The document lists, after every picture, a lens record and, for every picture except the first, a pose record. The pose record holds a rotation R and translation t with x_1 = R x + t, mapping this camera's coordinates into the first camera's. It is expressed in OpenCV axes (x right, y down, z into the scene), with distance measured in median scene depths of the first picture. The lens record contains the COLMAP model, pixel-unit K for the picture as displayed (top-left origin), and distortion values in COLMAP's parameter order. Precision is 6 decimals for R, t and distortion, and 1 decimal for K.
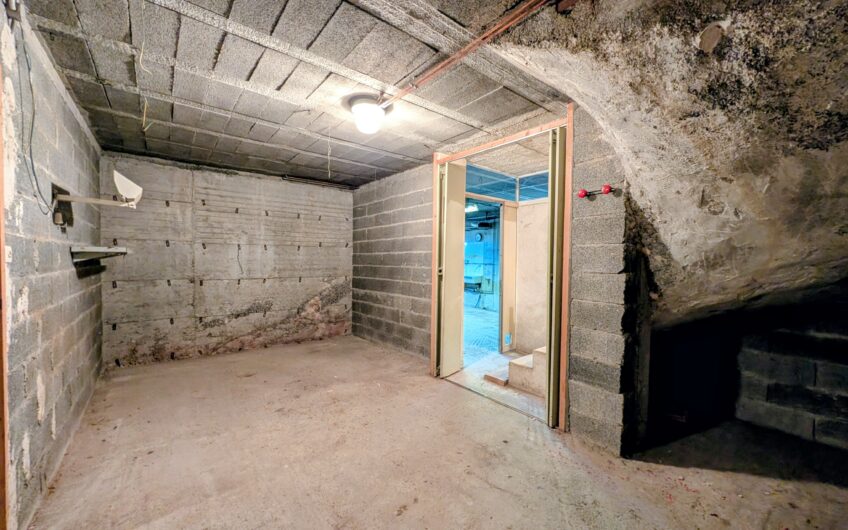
lens RADIAL K [[326.5, 0, 426.7], [0, 326.5, 265.5], [0, 0, 1]] dist [0.000416, 0.000047]
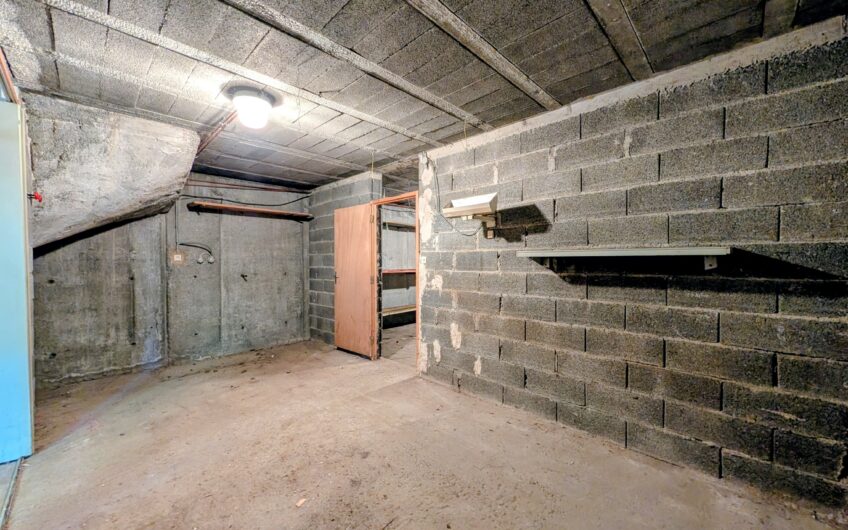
lens RADIAL K [[326.5, 0, 426.7], [0, 326.5, 265.5], [0, 0, 1]] dist [0.000416, 0.000047]
pose [[-0.992625, -0.004226, -0.121148, -0.568993], [-0.009209, 0.999133, 0.040606, -0.052242], [0.120872, 0.041422, -0.991804, 2.026004]]
